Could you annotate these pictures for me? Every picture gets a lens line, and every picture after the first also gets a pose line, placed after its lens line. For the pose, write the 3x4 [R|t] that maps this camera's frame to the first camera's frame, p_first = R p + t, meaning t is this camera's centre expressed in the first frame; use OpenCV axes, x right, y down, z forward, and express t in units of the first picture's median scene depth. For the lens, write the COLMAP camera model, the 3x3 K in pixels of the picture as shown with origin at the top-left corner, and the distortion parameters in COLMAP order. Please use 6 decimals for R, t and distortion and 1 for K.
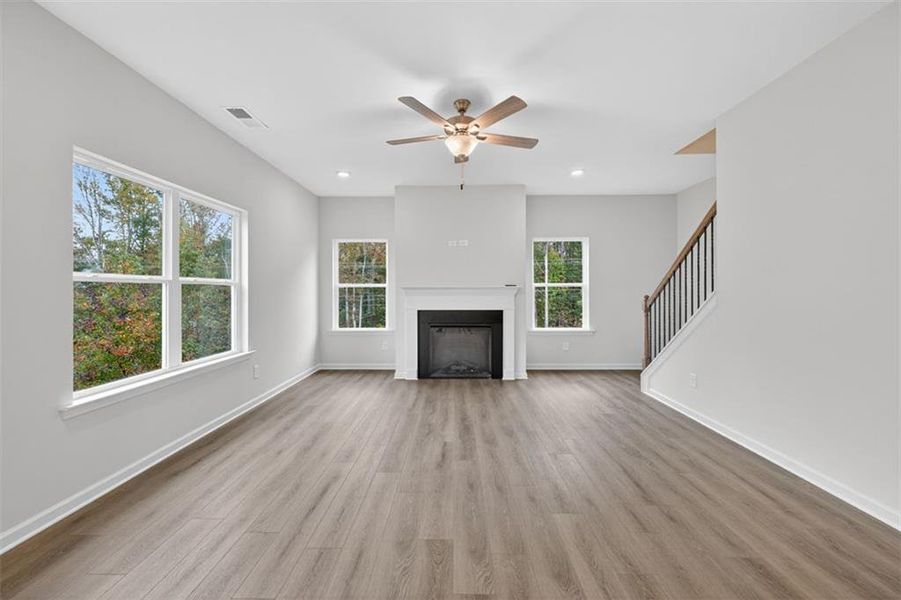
lens RADIAL K [[377.6, 0, 448.6], [0, 377.6, 291.0], [0, 0, 1]] dist [0.008586, -0.000192]
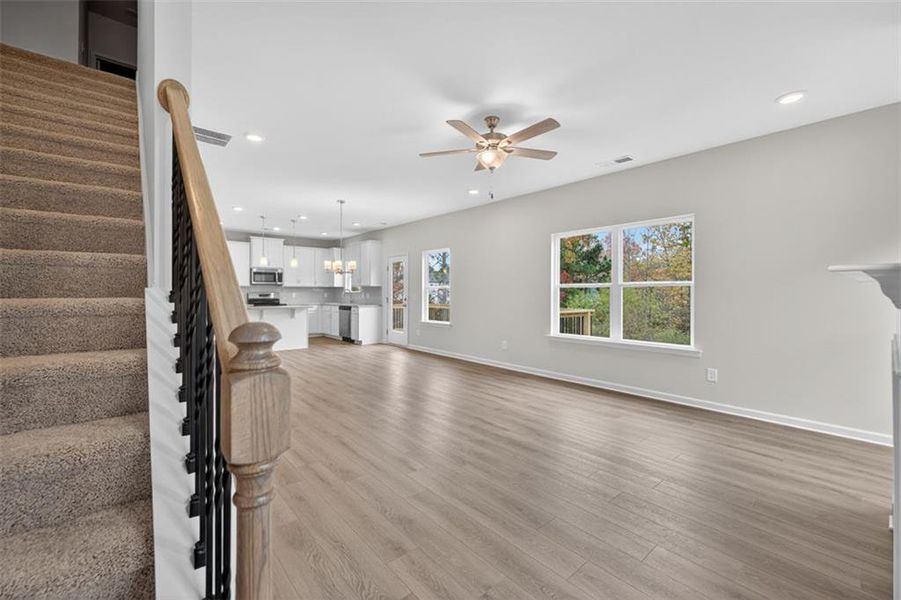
lens RADIAL K [[371.9, 0, 455.6], [0, 371.9, 292.5], [0, 0, 1]] dist [-0.001051, -0.000151]
pose [[-0.735955, -0.001905, -0.677028, 0.783611], [-0.002216, 0.999997, -0.000405, 0.005076], [0.677027, 0.001203, -0.735957, 1.597815]]
